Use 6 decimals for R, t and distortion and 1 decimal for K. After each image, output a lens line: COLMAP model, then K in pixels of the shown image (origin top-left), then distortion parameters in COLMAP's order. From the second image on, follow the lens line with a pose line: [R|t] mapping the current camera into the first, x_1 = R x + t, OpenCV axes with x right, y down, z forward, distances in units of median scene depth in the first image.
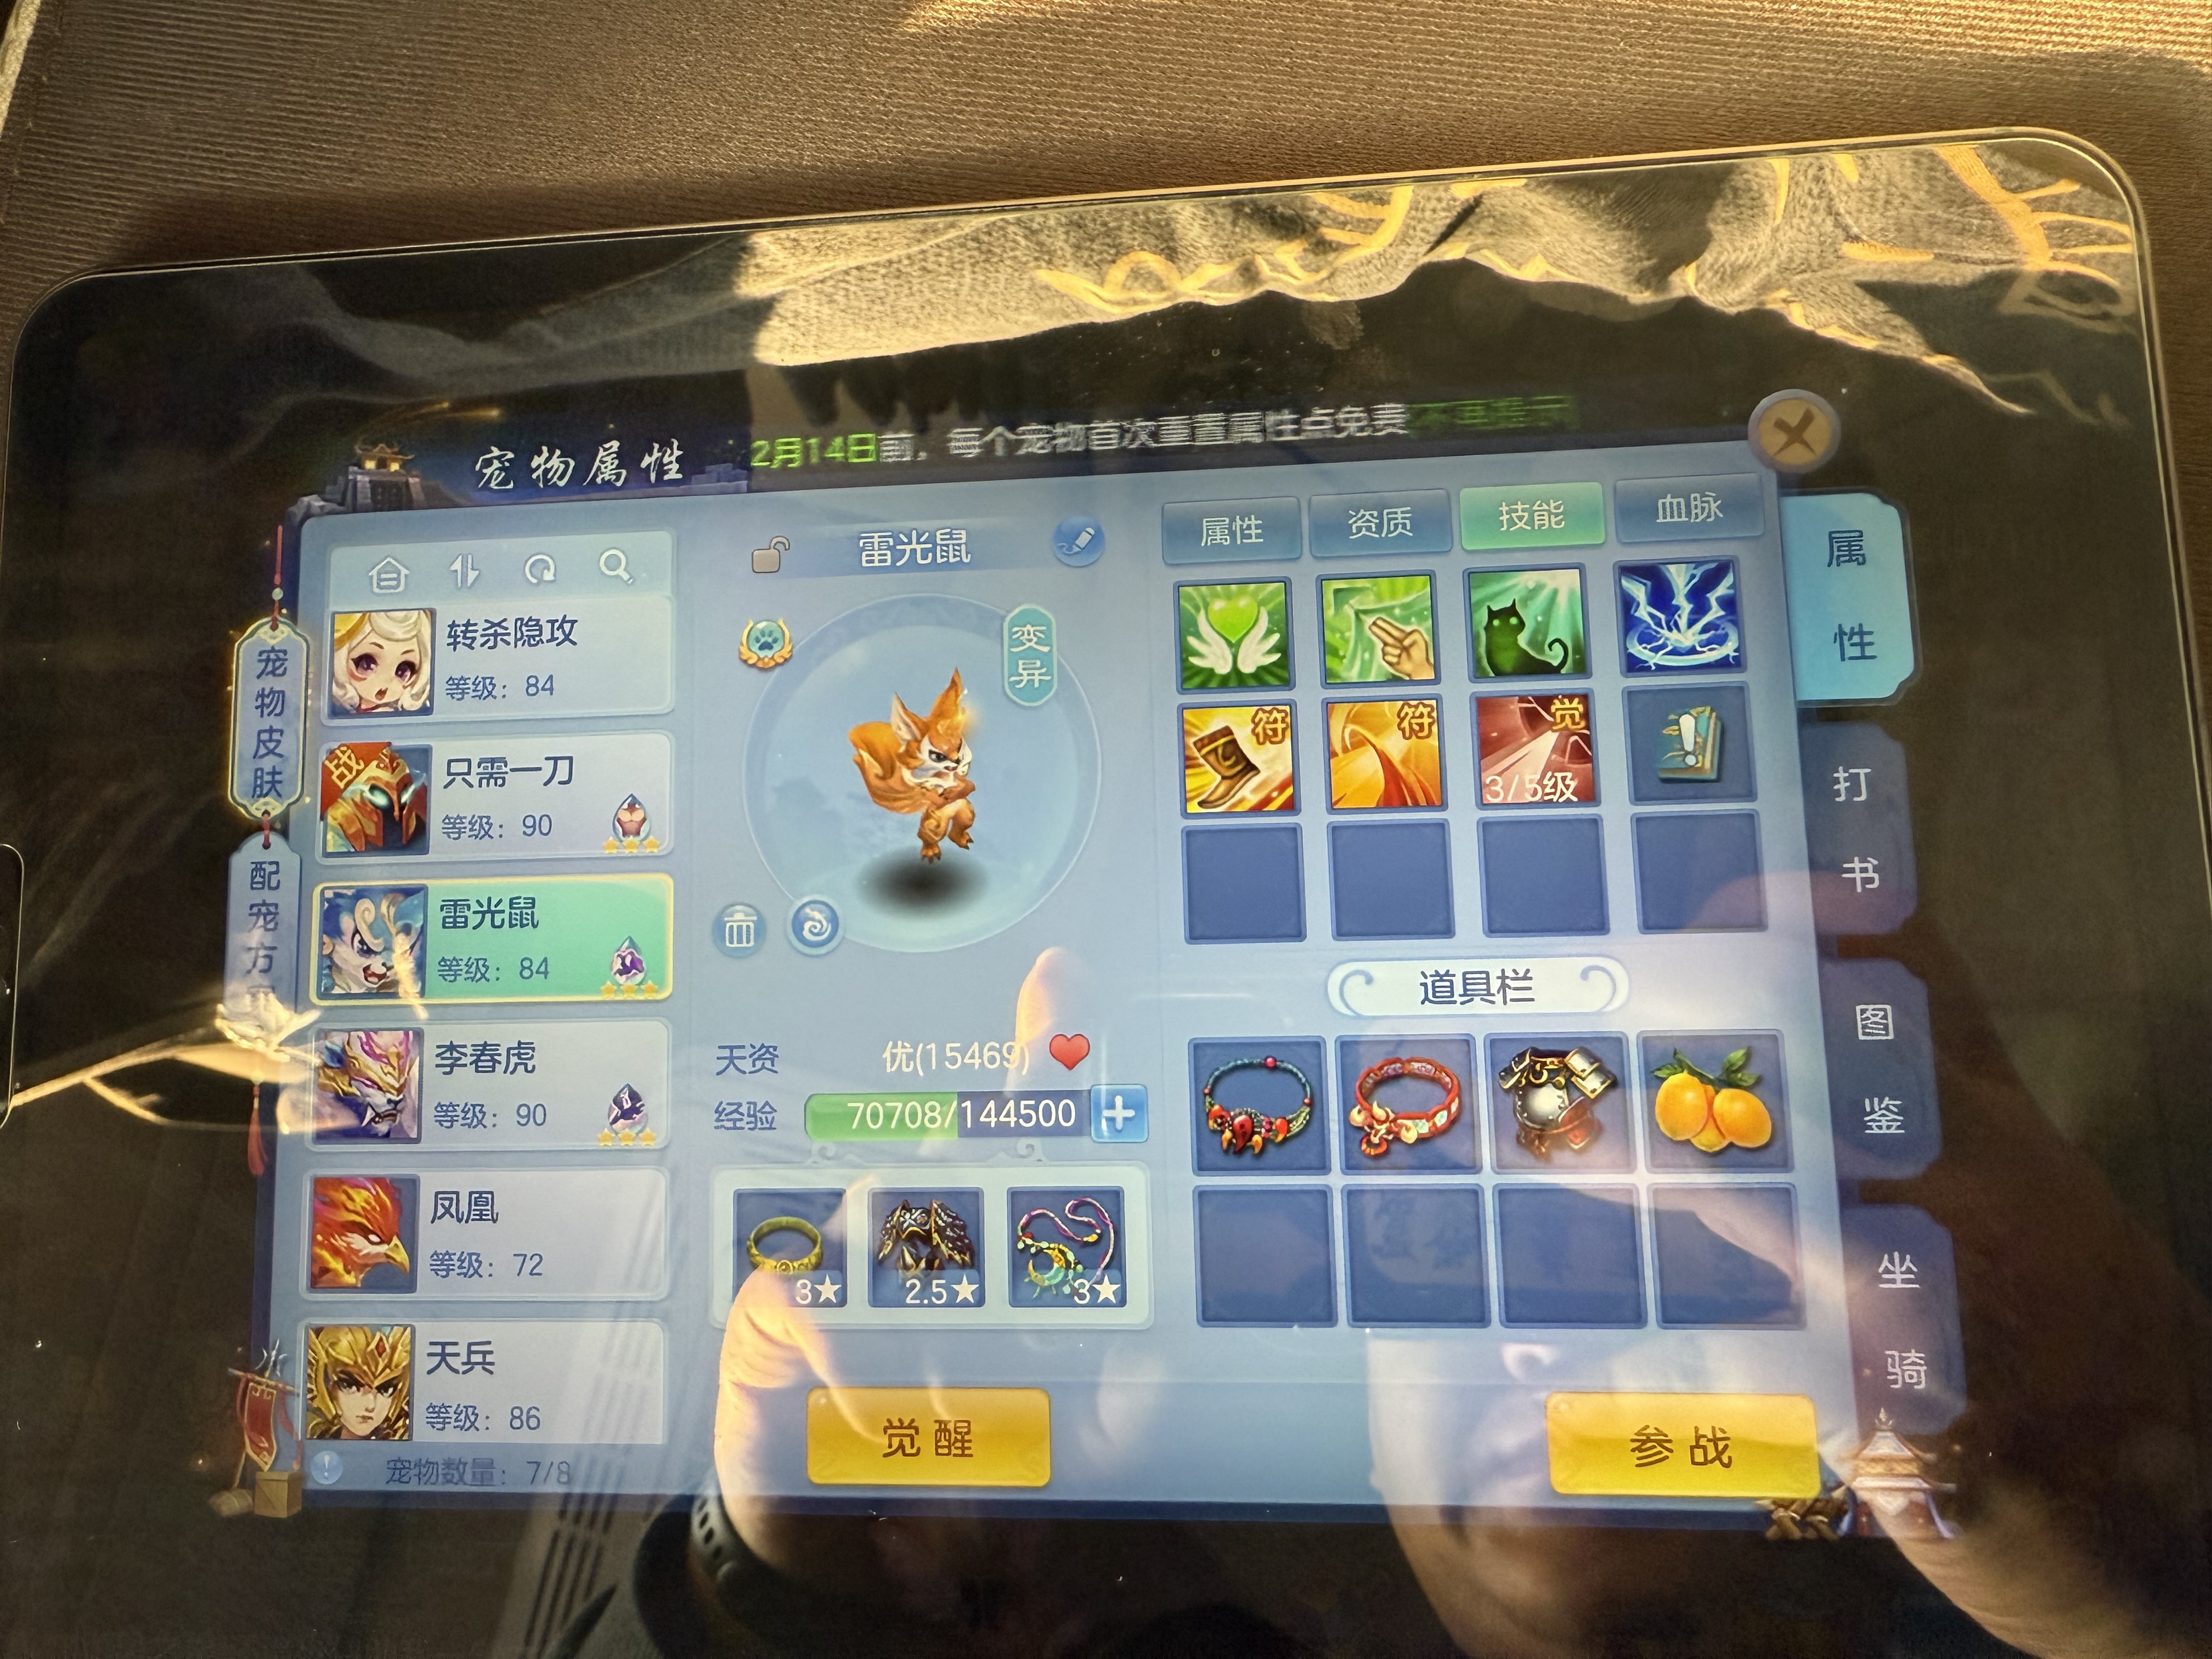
lens RADIAL K [[1541.7, 0, 964.9], [0, 1541.7, 829.0], [0, 0, 1]] dist [-0.003493, 0.004662]
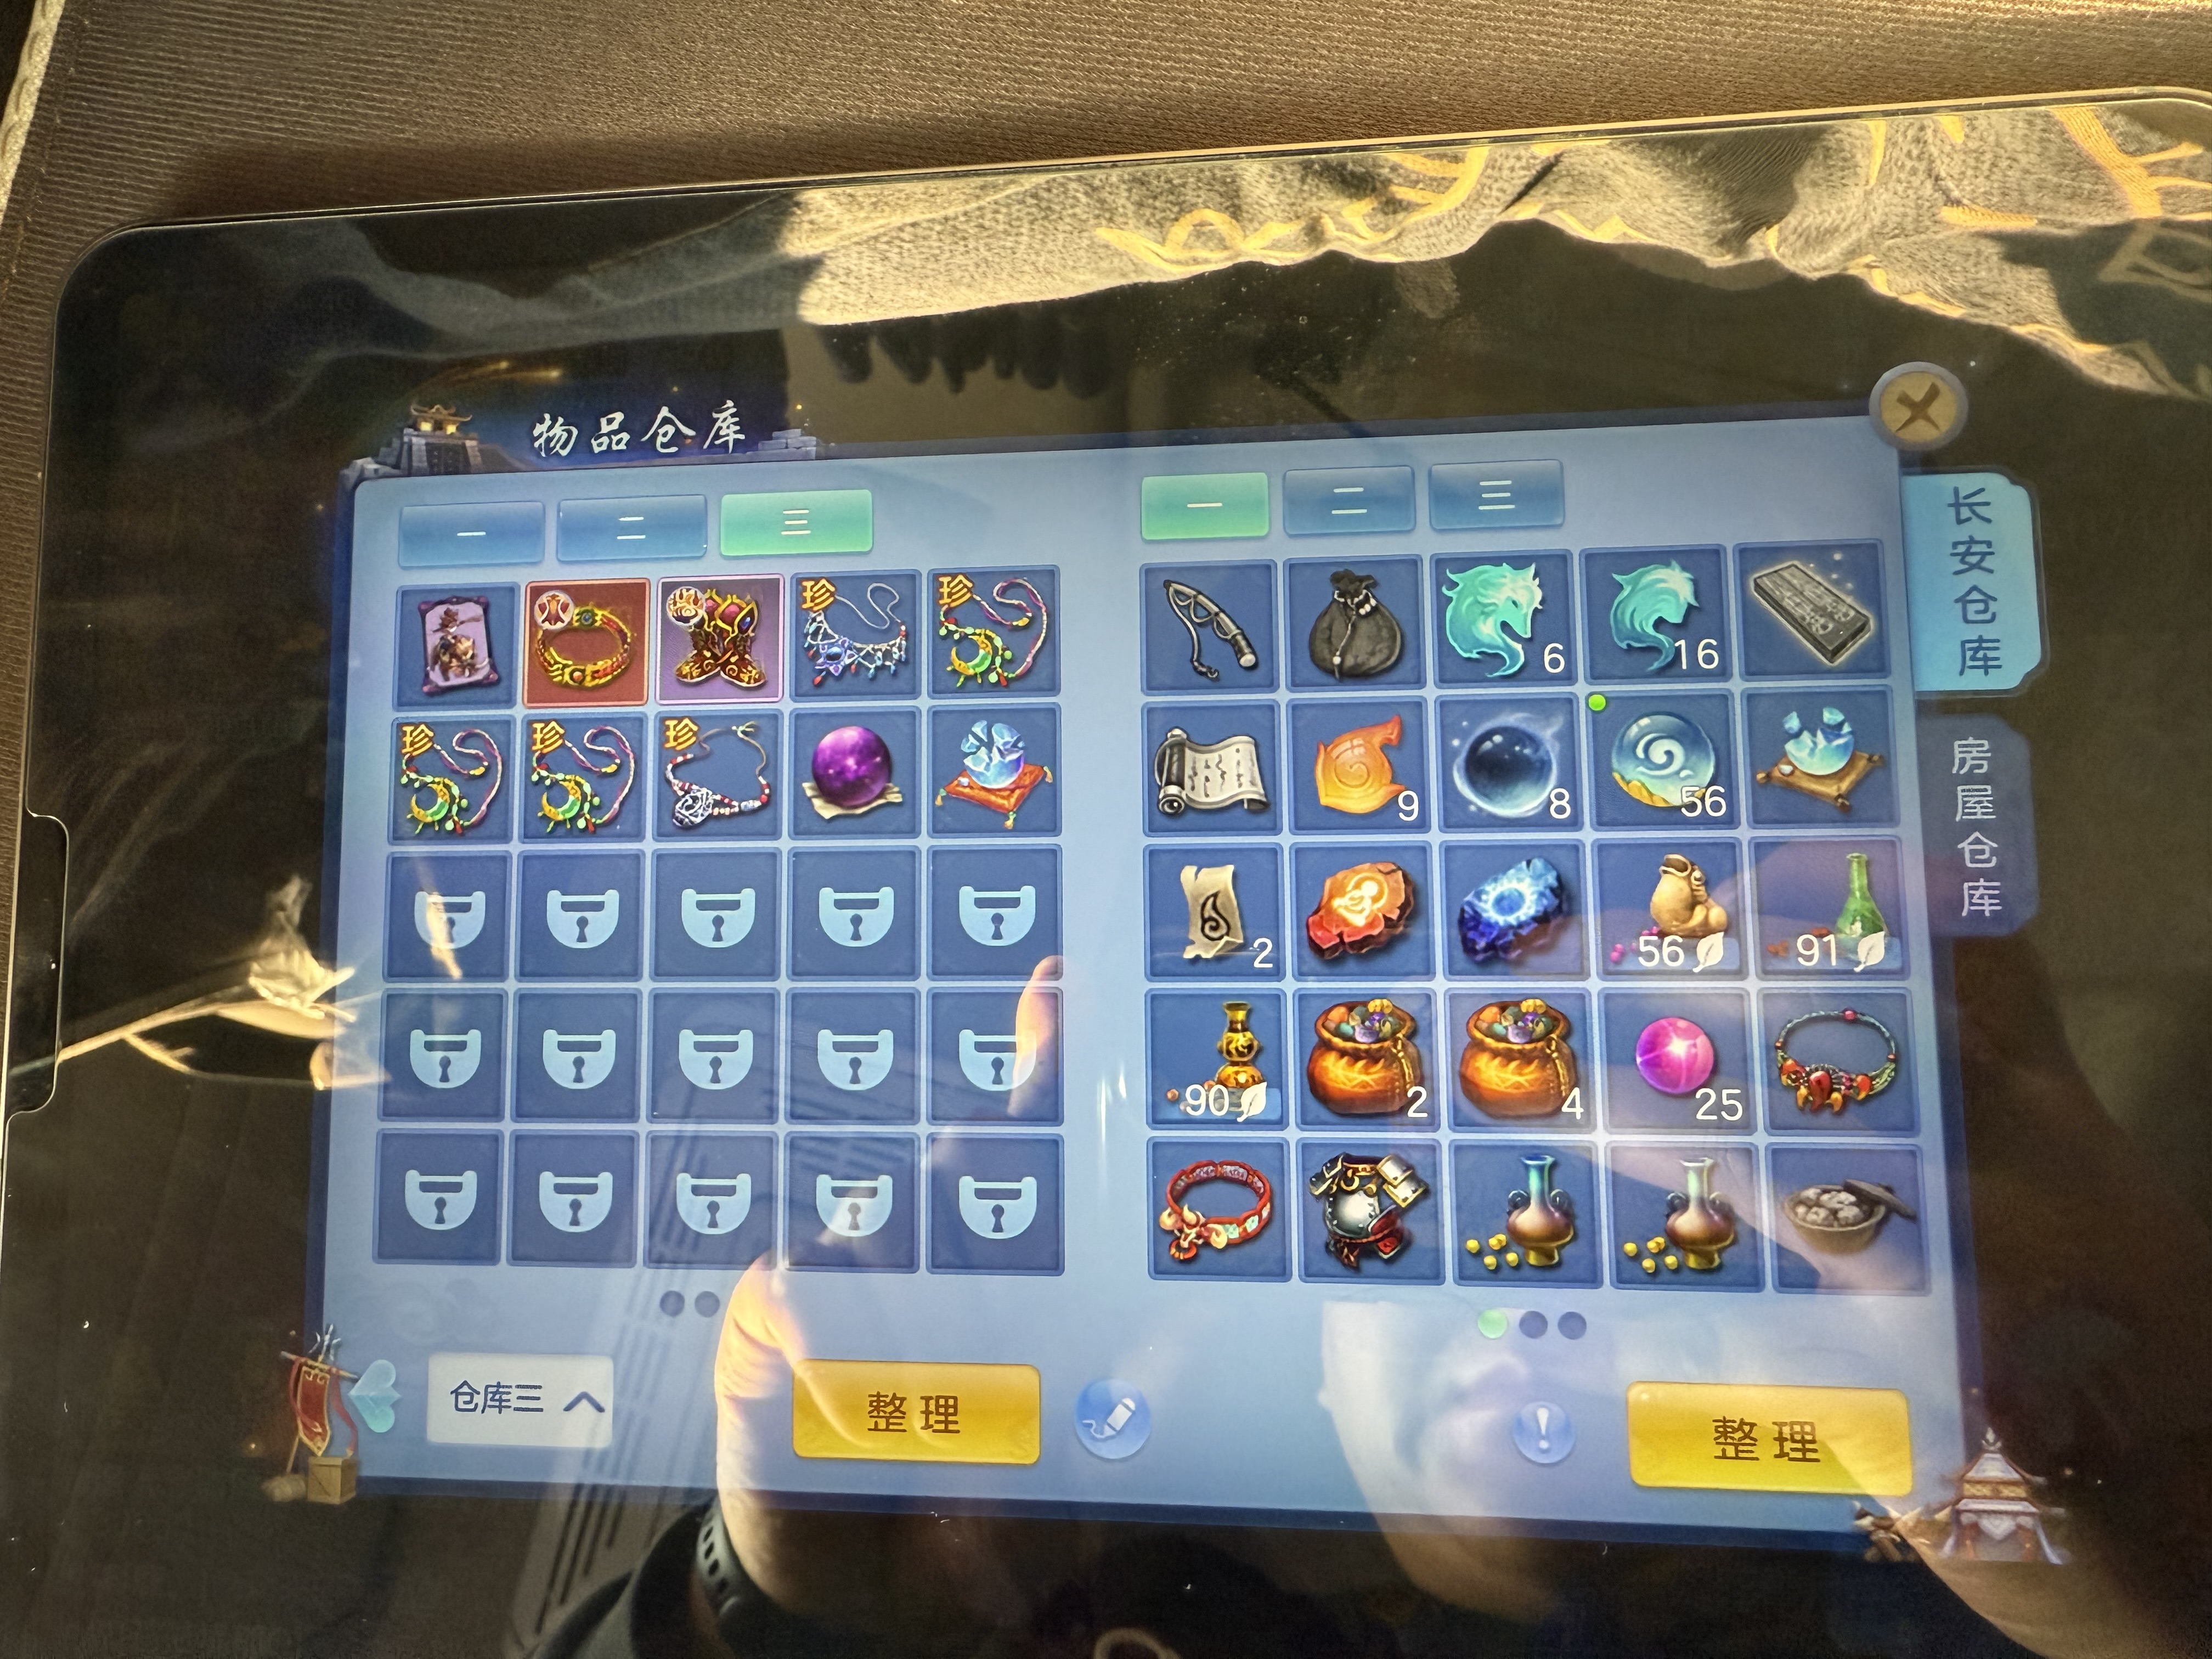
lens RADIAL K [[1541.7, 0, 964.9], [0, 1541.7, 829.0], [0, 0, 1]] dist [-0.003493, 0.004662]
pose [[0.999826, 0.012986, -0.013358, -0.022490], [-0.012618, 0.999547, 0.027306, -0.011868], [0.013707, -0.027133, 0.999538, 0.022261]]
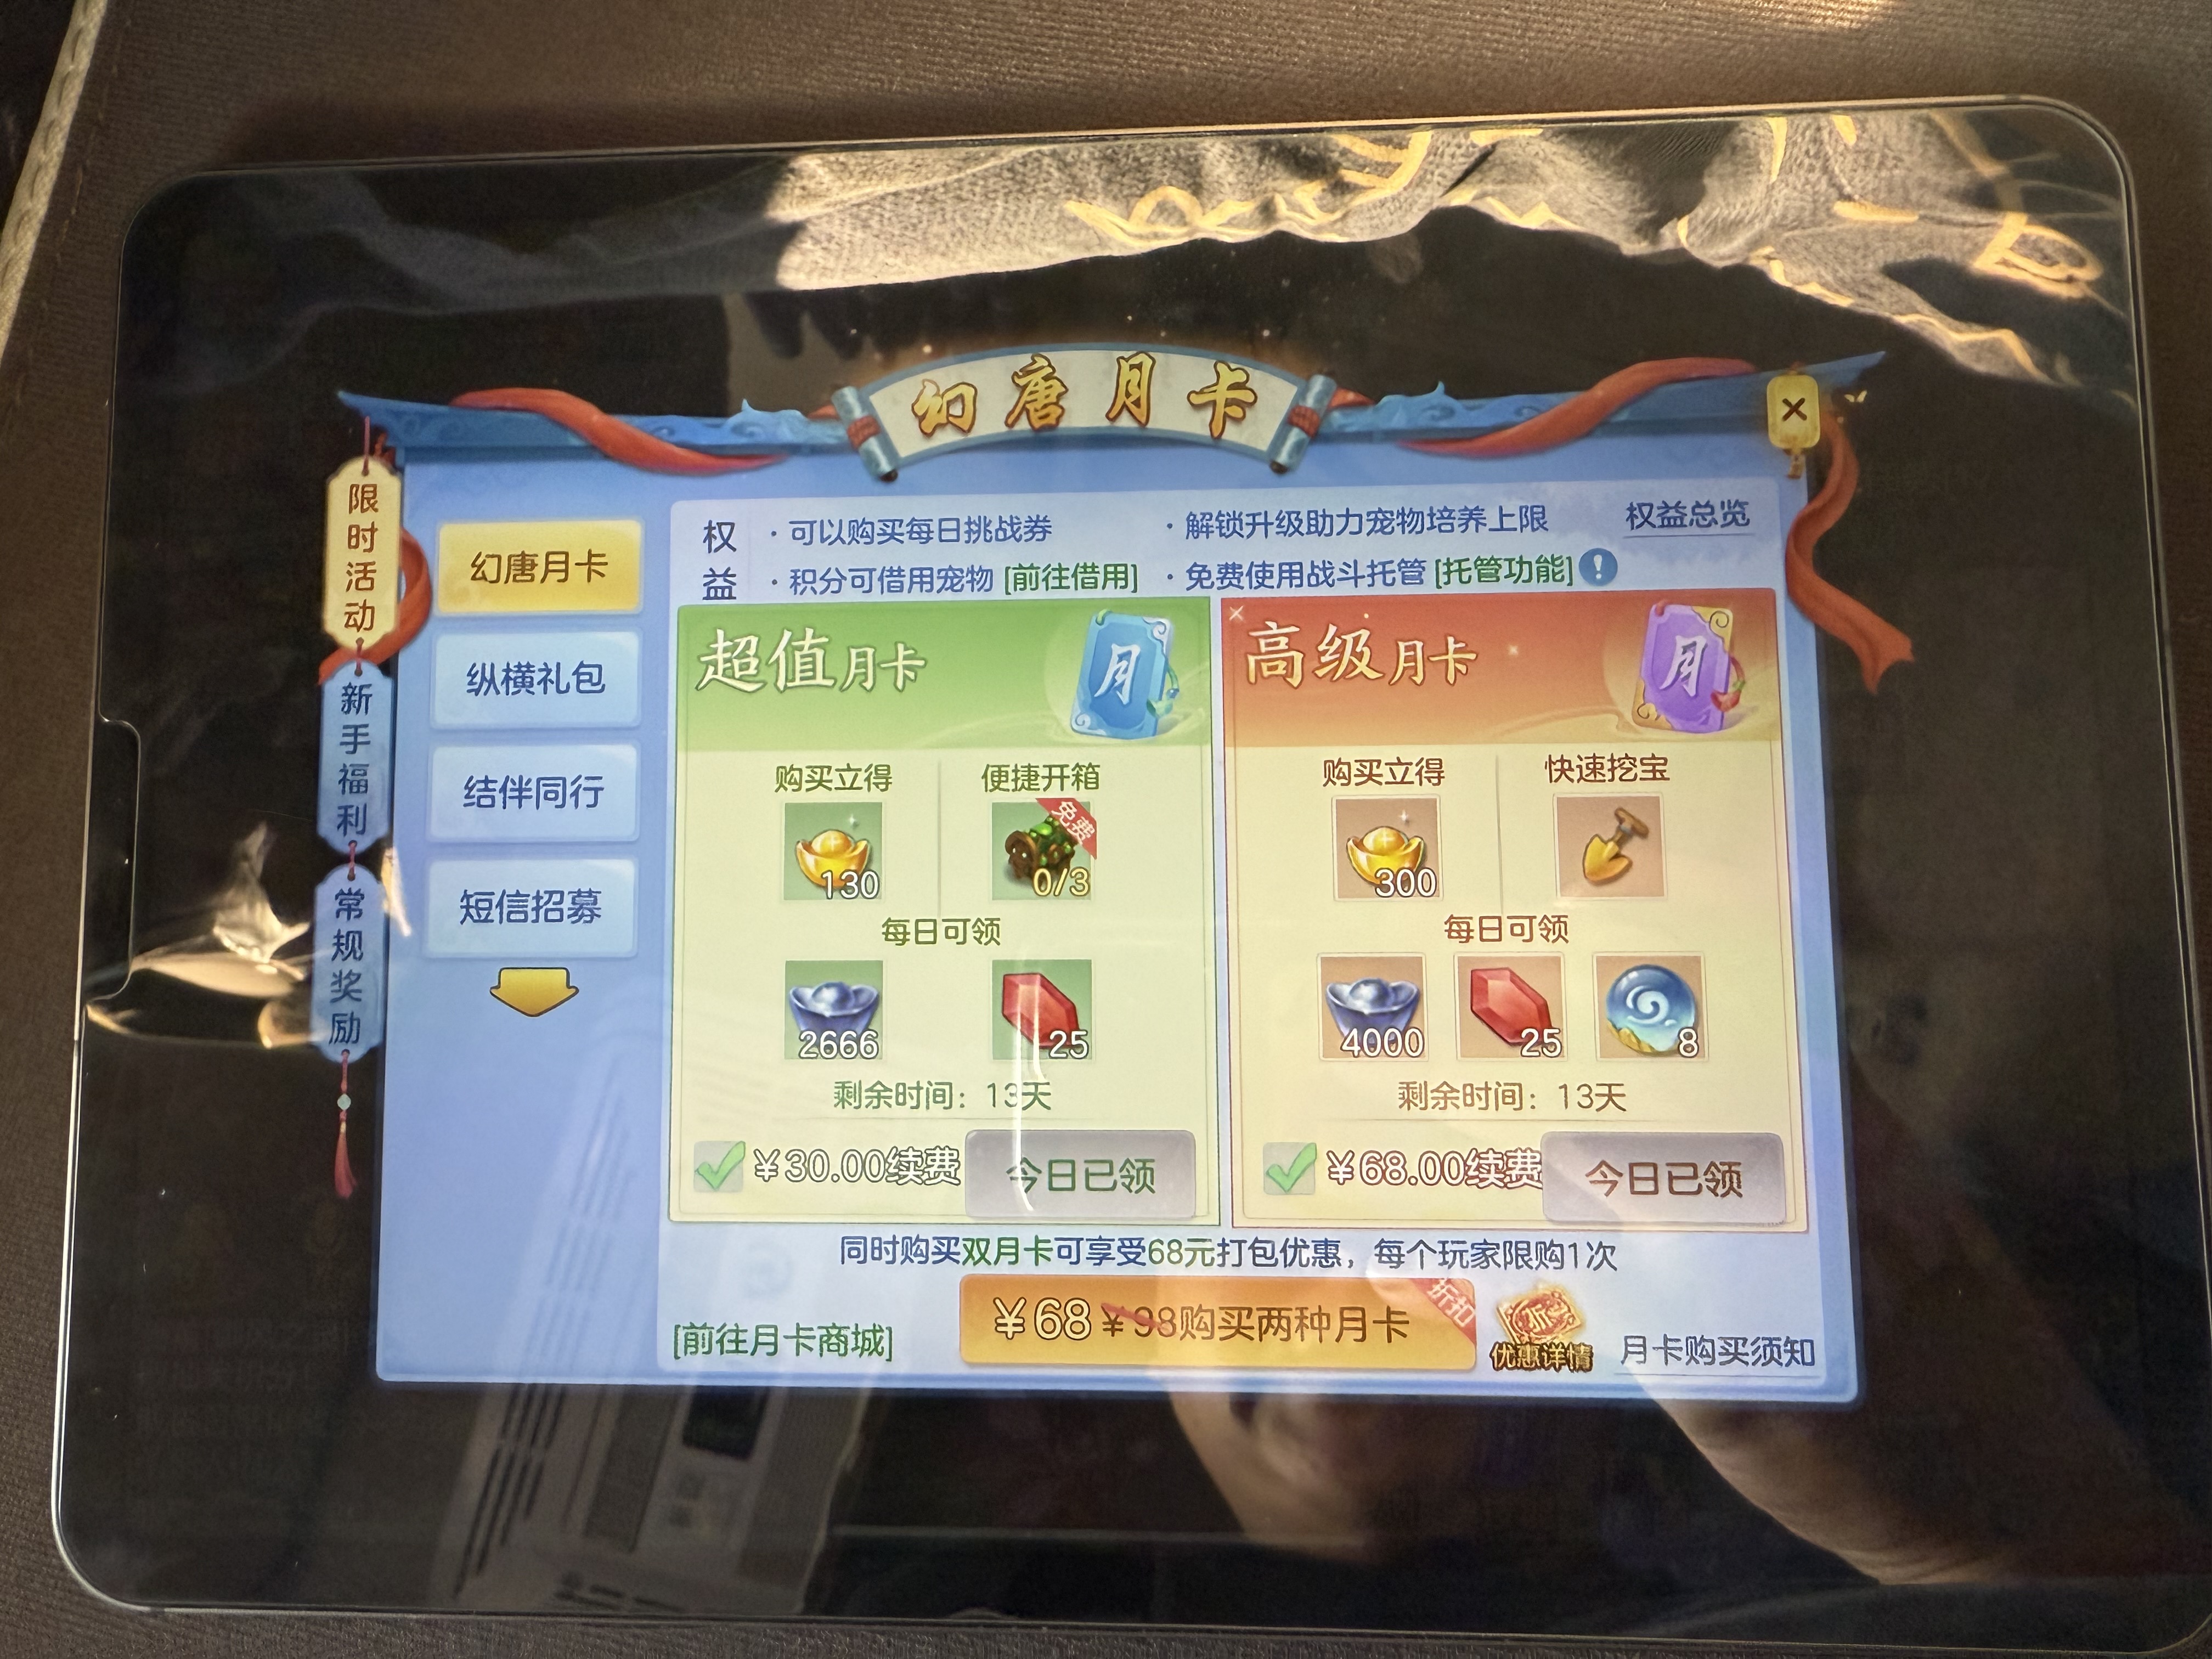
lens RADIAL K [[1541.3, 0, 954.9], [0, 1541.3, 837.7], [0, 0, 1]] dist [-0.008170, 0.006159]
pose [[0.999066, 0.017294, 0.039596, -0.075458], [-0.018942, 0.998953, 0.041647, 0.026712], [-0.038834, -0.042358, 0.998348, -0.056474]]
